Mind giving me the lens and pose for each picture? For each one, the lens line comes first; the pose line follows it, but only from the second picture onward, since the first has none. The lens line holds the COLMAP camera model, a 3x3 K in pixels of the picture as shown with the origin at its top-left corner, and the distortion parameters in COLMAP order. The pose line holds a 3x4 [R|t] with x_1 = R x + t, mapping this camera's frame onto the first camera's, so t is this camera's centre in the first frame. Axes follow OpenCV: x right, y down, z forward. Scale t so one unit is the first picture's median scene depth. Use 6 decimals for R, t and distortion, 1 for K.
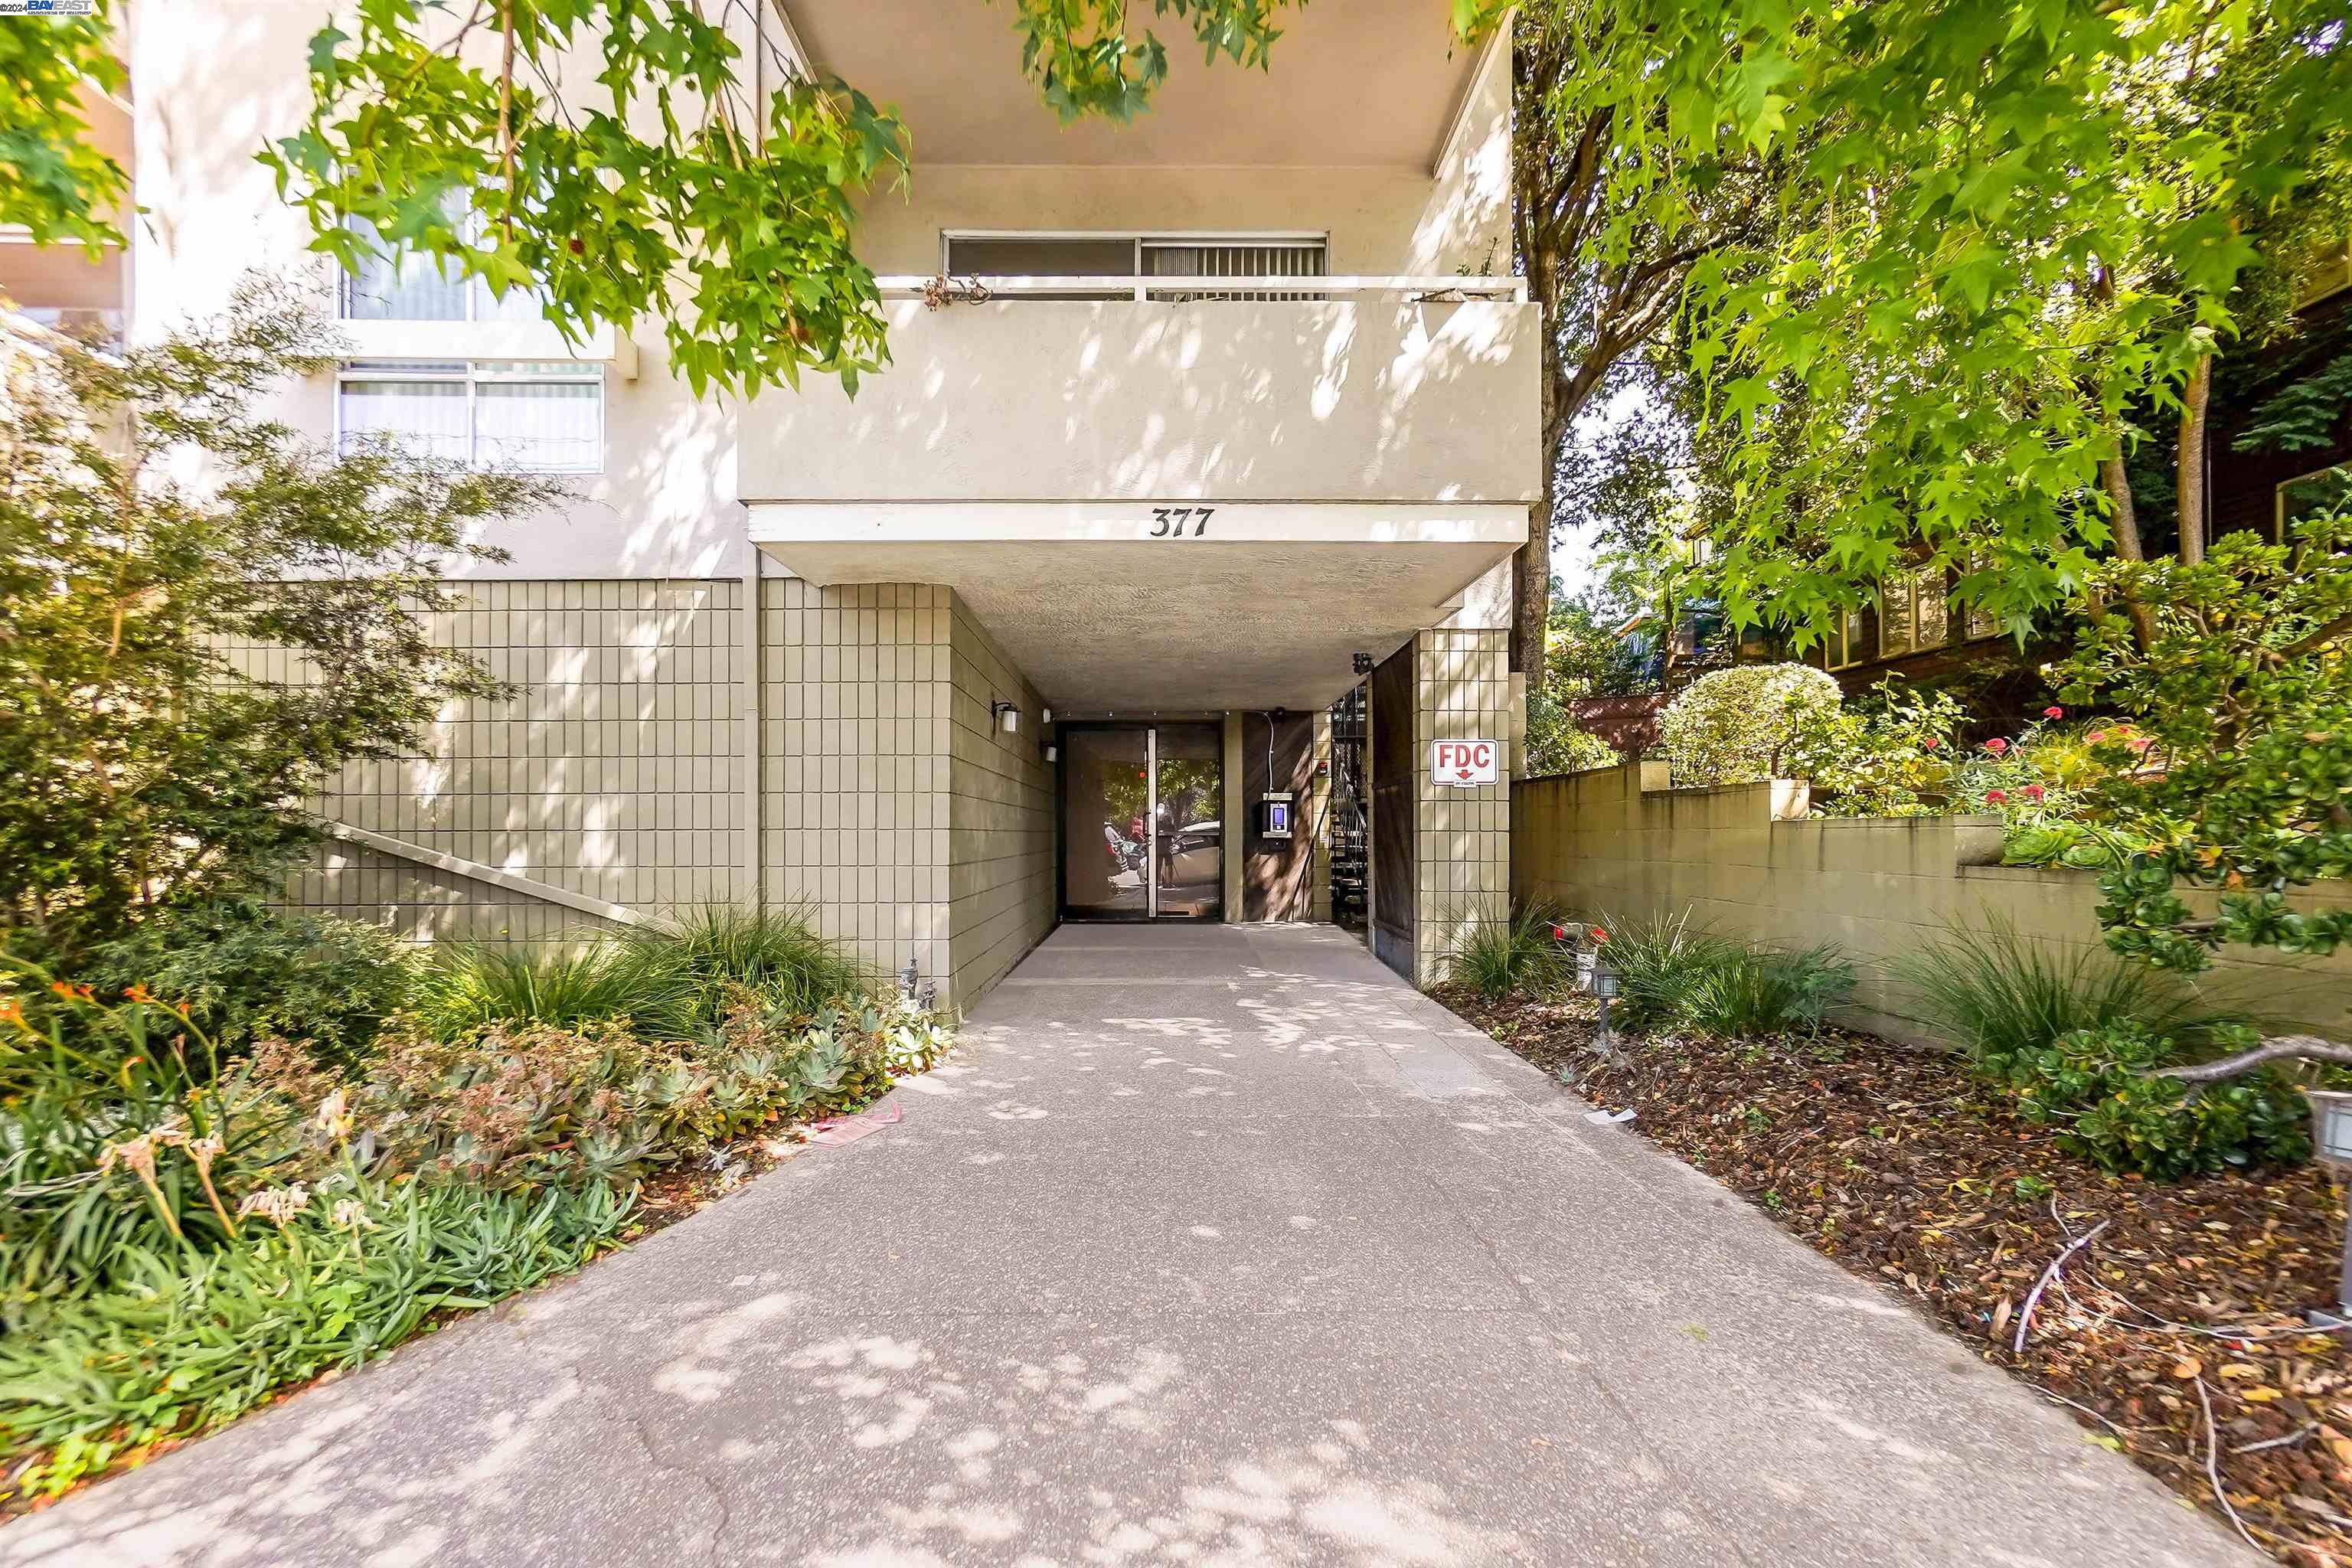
lens RADIAL K [[1051.0, 0, 1172.0], [0, 1051.0, 797.0], [0, 0, 1]] dist [-0.054099, 0.016691]
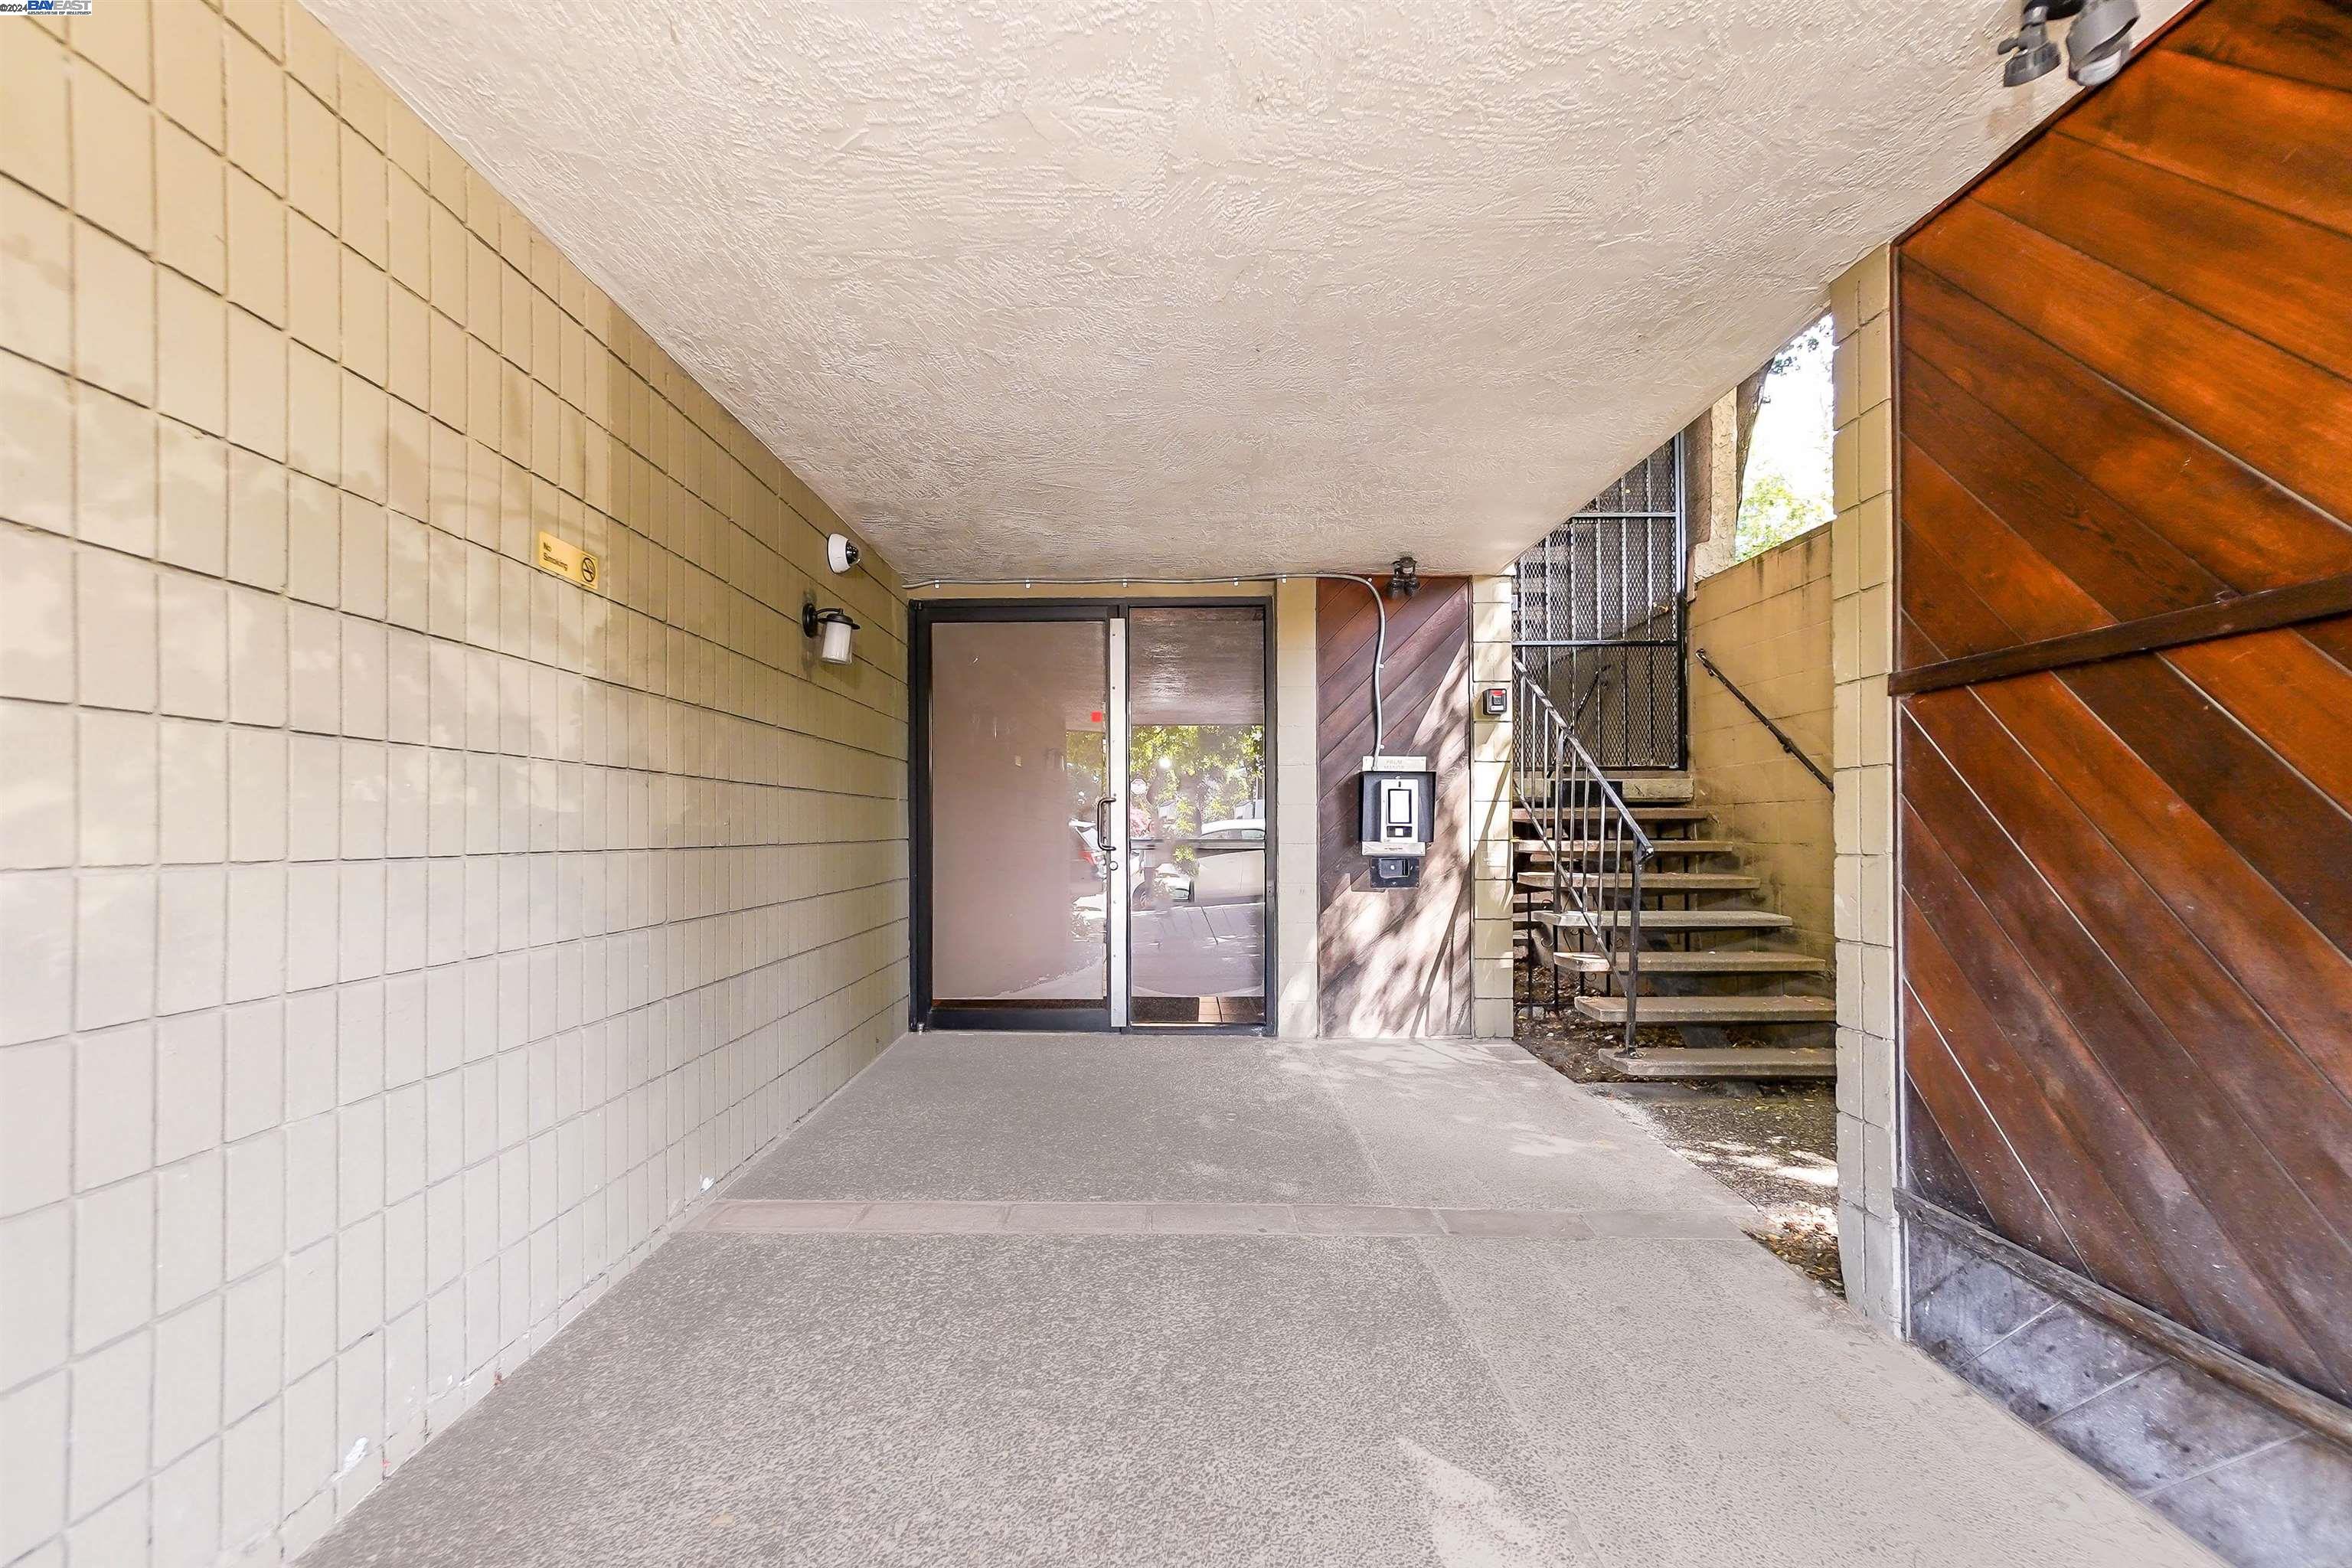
lens RADIAL K [[1051.0, 0, 1182.5], [0, 1051.0, 784.2], [0, 0, 1]] dist [-0.054099, 0.016691]
pose [[0.999466, 0.006129, -0.032092, 0.024255], [-0.006160, 0.999981, -0.000870, 0.009624], [0.032086, 0.001068, 0.999485, 0.545531]]
